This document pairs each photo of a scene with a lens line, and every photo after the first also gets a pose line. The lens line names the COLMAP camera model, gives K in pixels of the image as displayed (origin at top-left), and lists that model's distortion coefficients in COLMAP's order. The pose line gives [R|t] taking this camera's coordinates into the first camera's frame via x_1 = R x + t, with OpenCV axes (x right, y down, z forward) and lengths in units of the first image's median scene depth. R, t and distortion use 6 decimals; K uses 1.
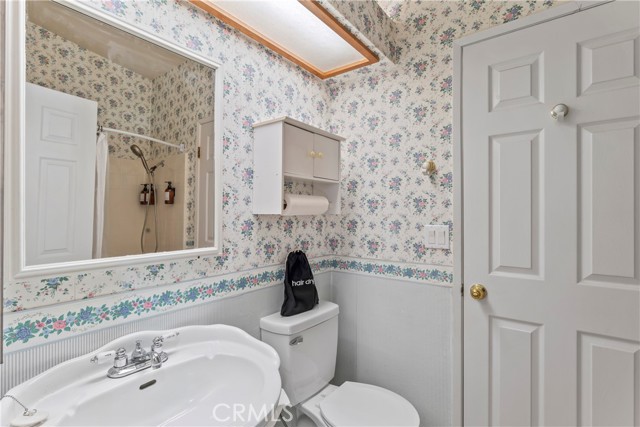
lens RADIAL K [[309.2, 0, 319.7], [0, 309.2, 211.7], [0, 0, 1]] dist [0.000509, -0.000375]
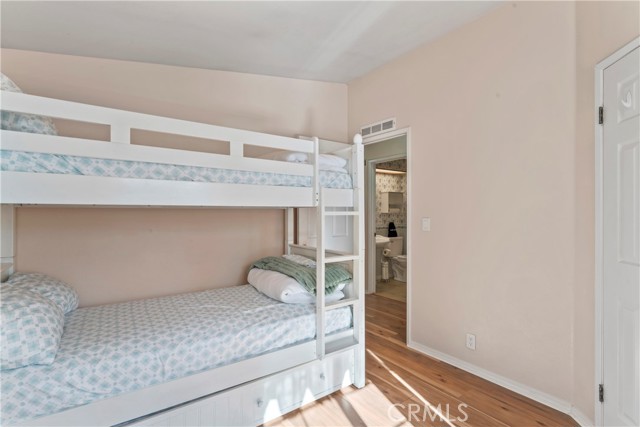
lens RADIAL K [[309.2, 0, 319.4], [0, 309.2, 214.7], [0, 0, 1]] dist [0.000509, -0.000375]
pose [[0.963002, -0.007757, -0.269384, 0.104993], [0.005649, 0.999947, -0.008600, 0.061381], [0.269436, 0.006760, 0.962994, -3.112935]]
